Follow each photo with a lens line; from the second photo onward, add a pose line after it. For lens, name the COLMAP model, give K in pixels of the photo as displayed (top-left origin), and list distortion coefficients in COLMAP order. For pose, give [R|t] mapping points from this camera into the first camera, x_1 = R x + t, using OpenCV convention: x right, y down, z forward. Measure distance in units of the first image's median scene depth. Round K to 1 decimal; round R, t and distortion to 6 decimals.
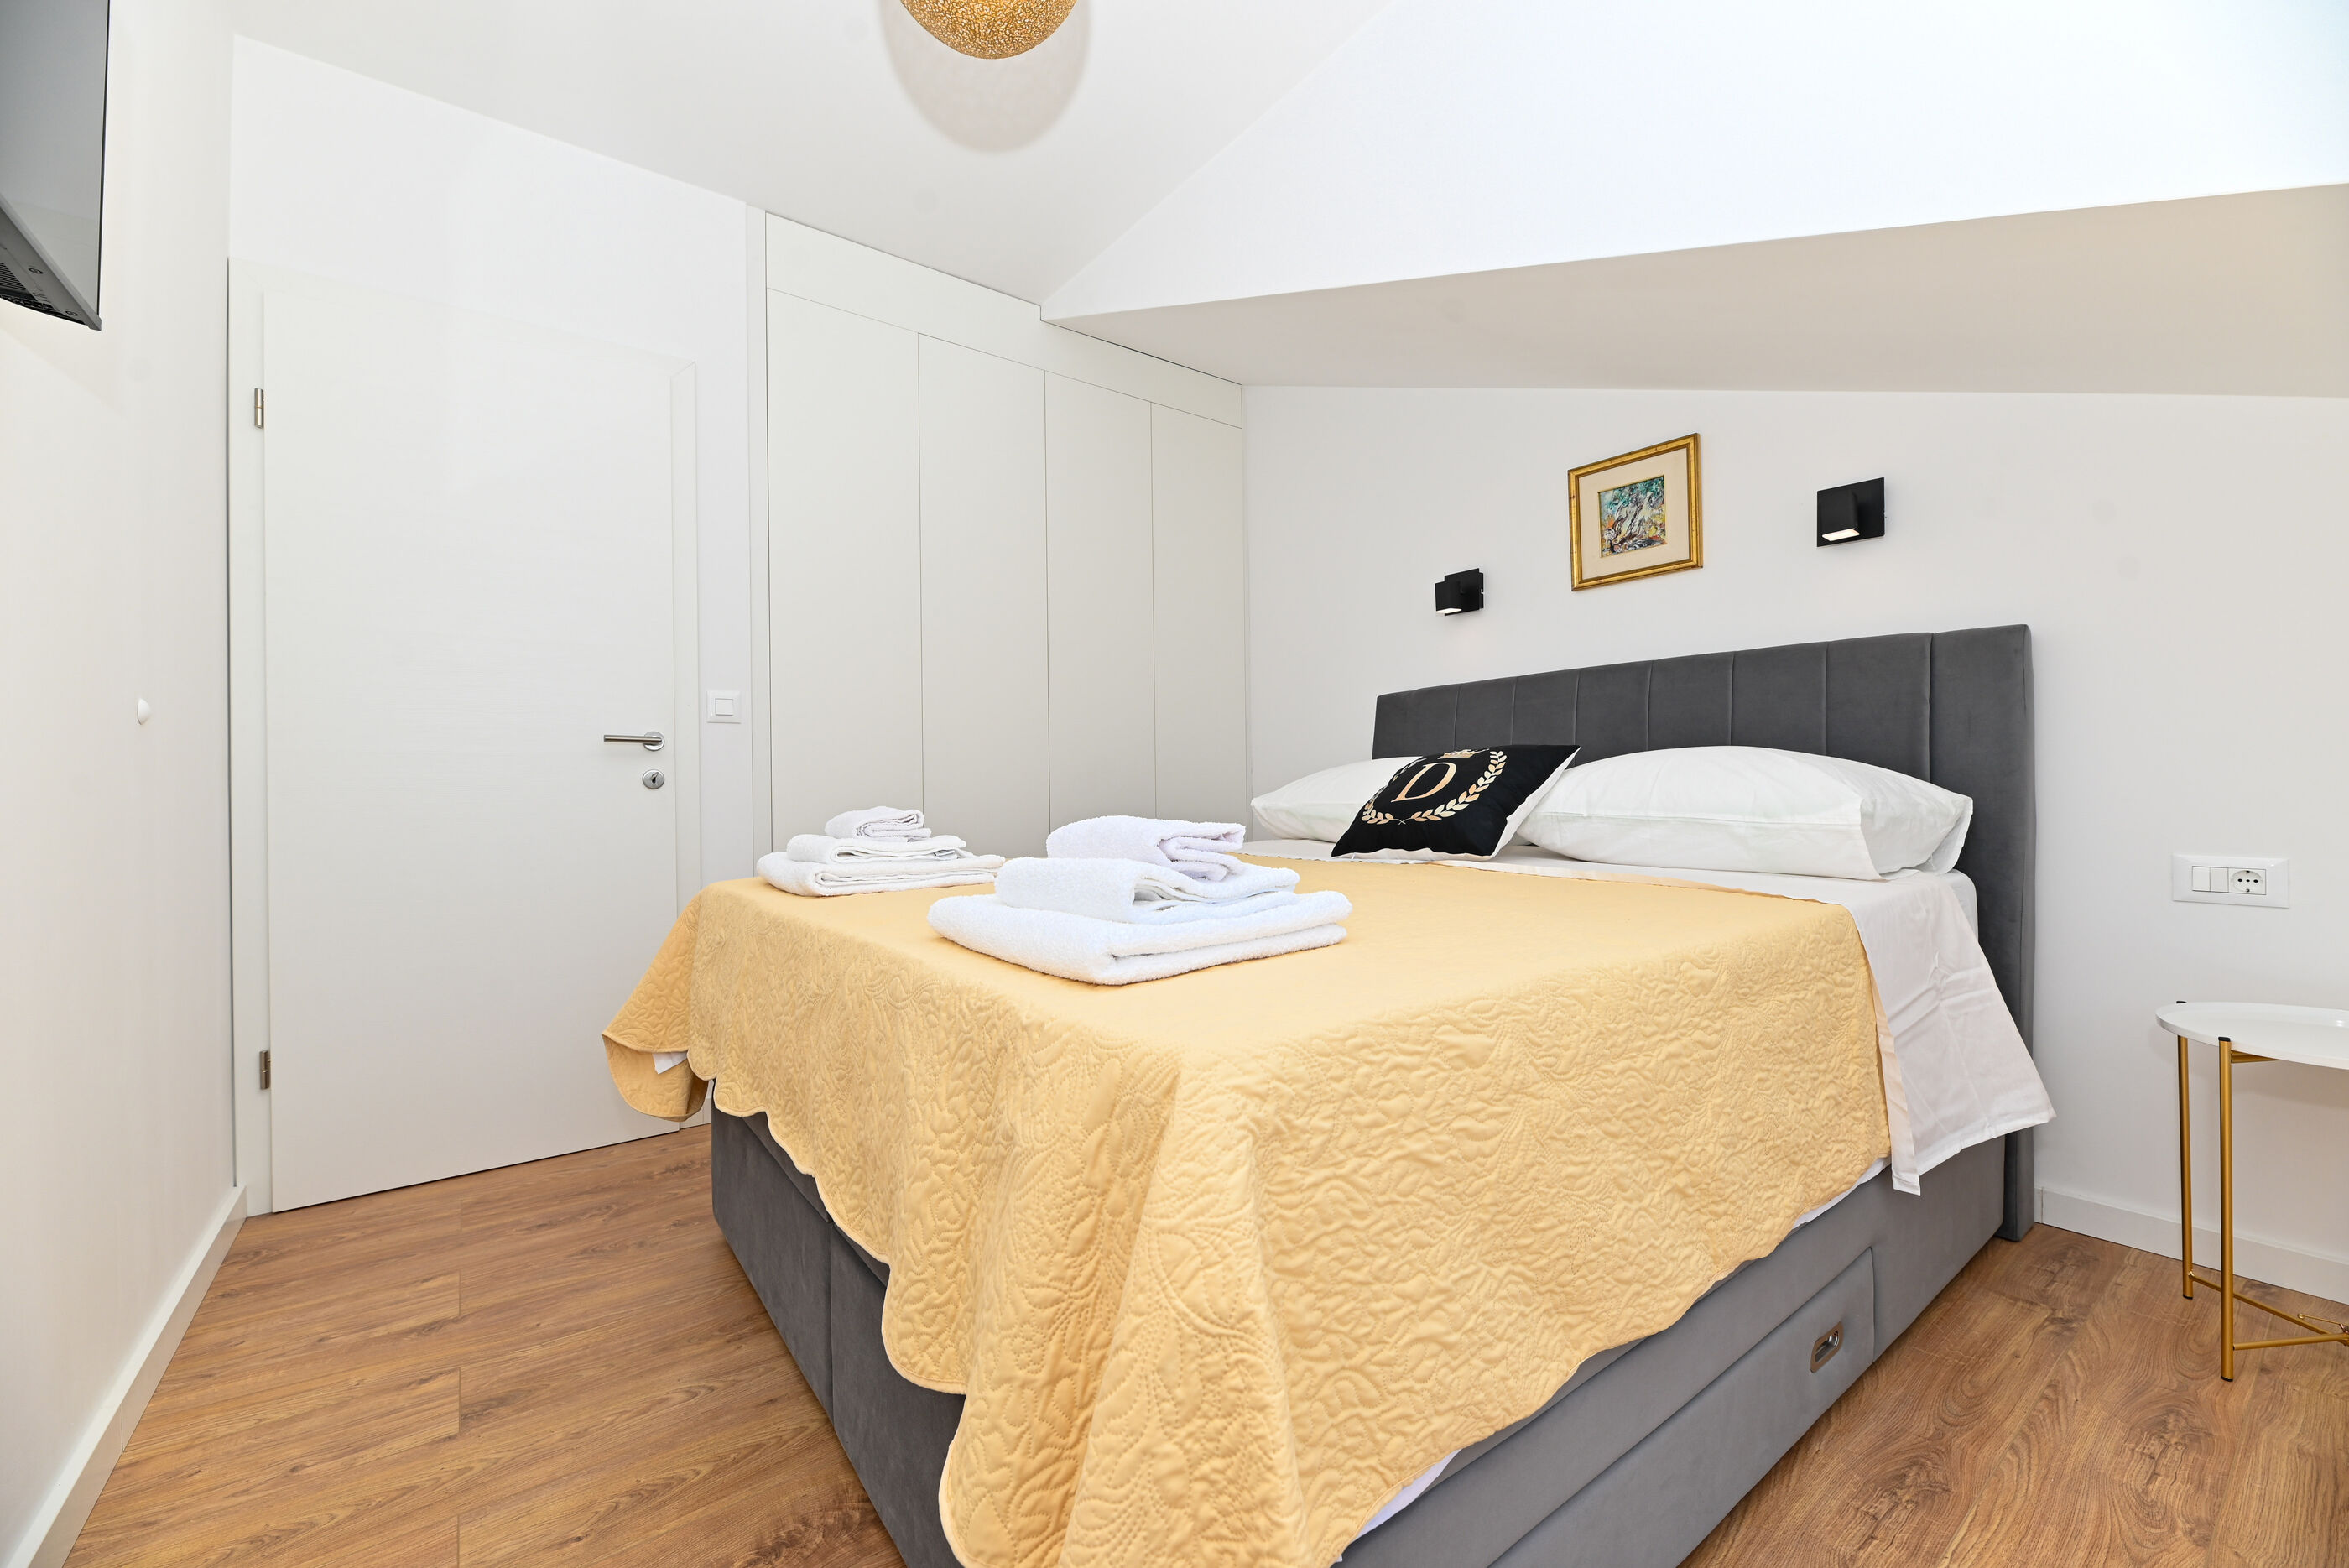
lens RADIAL K [[940.1, 0, 1169.9], [0, 940.1, 782.7], [0, 0, 1]] dist [0.000212, -0.004340]
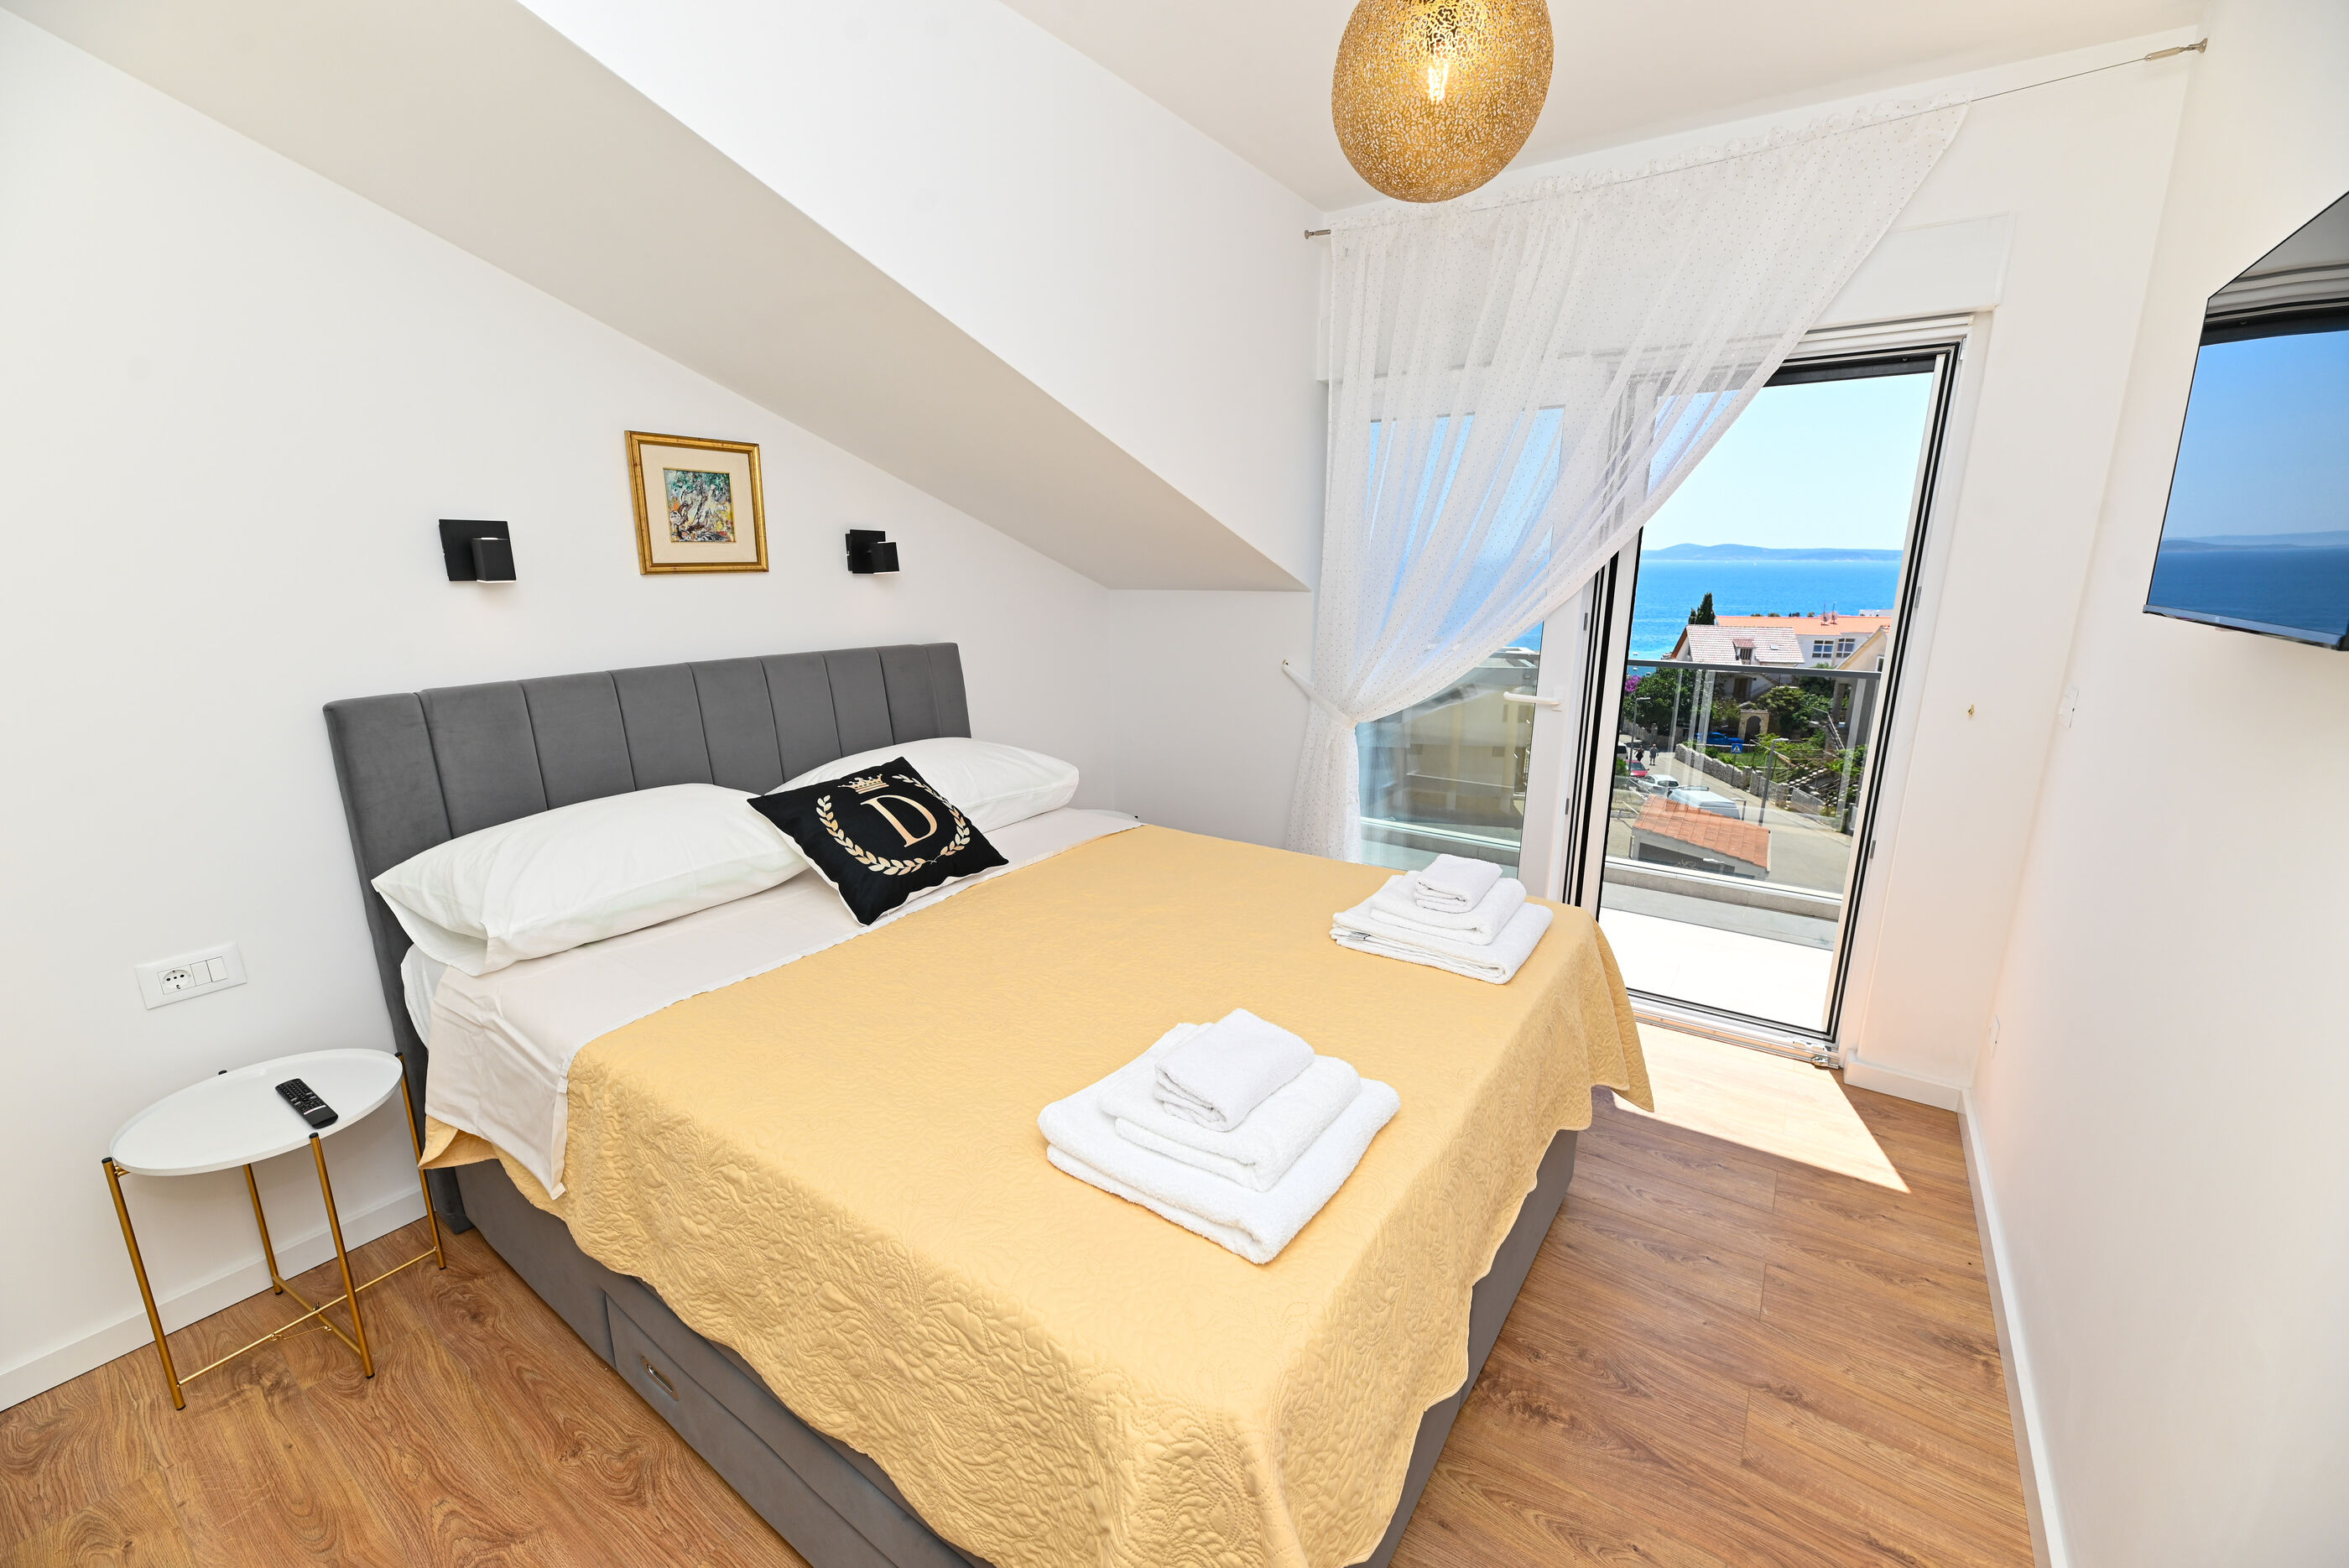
lens RADIAL K [[954.7, 0, 1167.6], [0, 954.7, 785.9], [0, 0, 1]] dist [0.001240, -0.004699]
pose [[-0.315454, -0.209765, 0.925466, -0.648221], [0.003955, 0.974963, 0.222332, -0.223187], [-0.948933, 0.073796, -0.306726, 0.883606]]
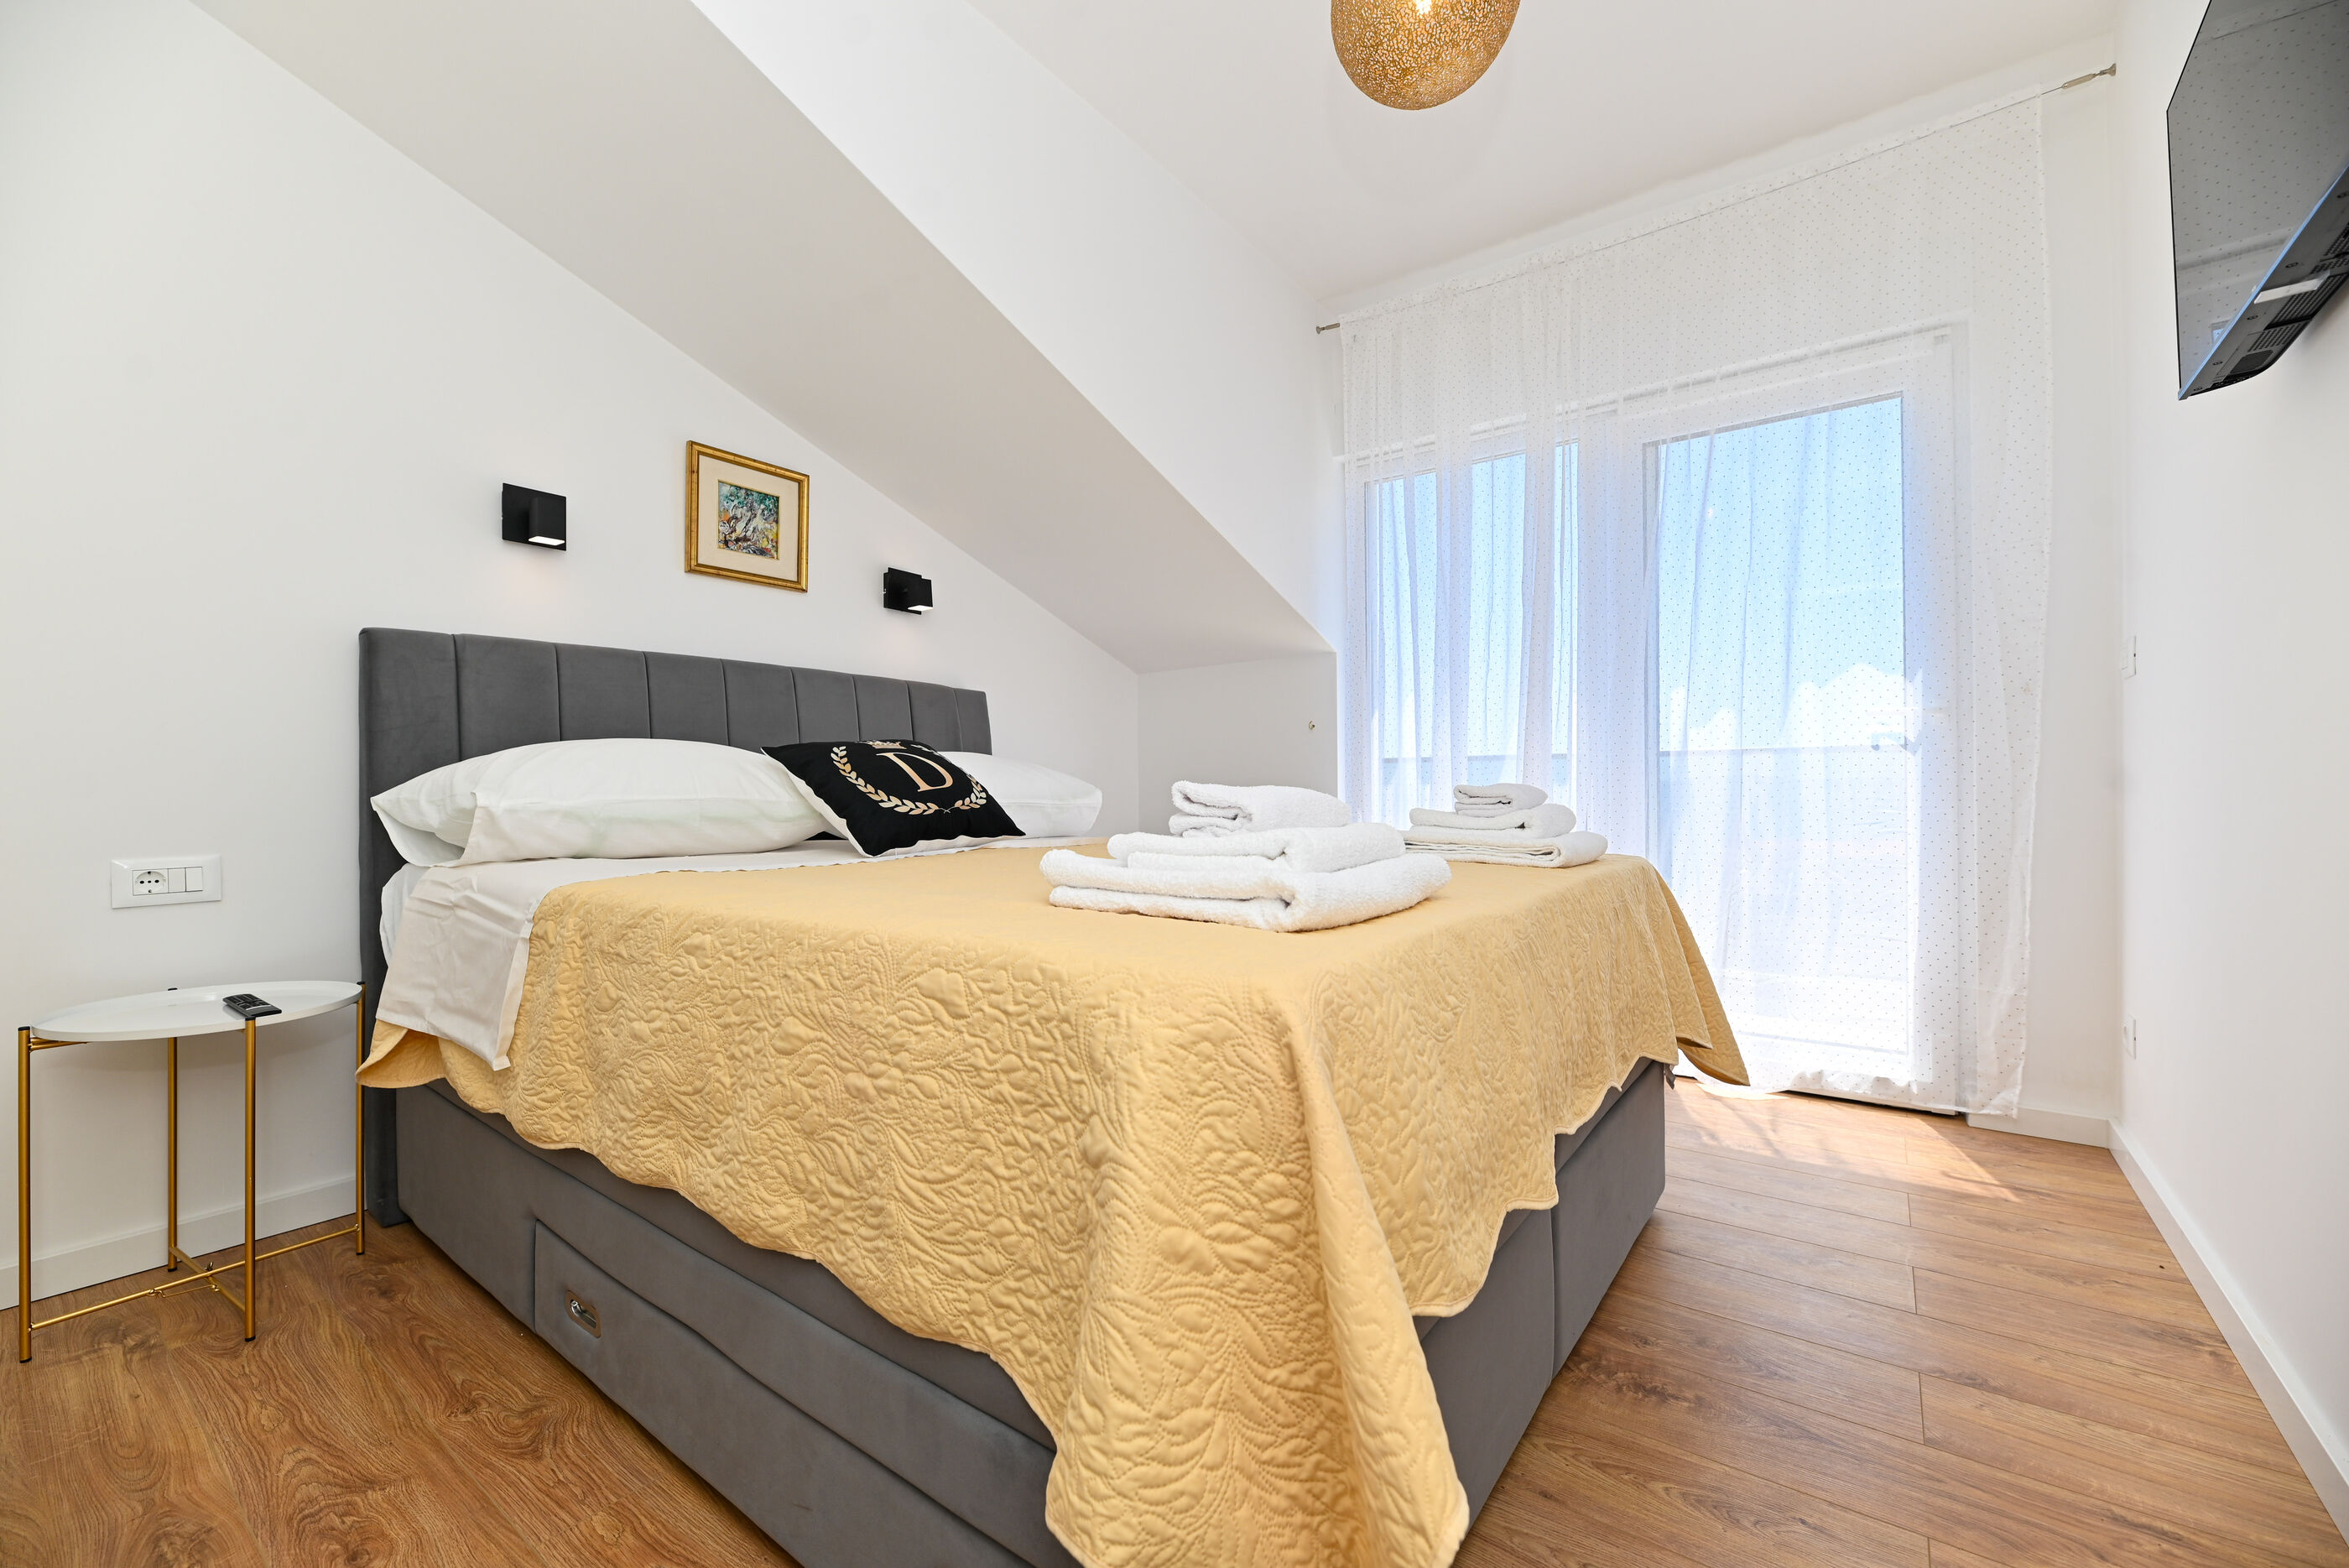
lens RADIAL K [[954.7, 0, 1167.6], [0, 954.7, 785.9], [0, 0, 1]] dist [0.001240, -0.004699]
pose [[-0.285785, 0.020511, 0.958074, -0.644340], [0.006966, 0.999789, -0.019326, 0.030141], [-0.958268, 0.001150, -0.285868, 0.878023]]
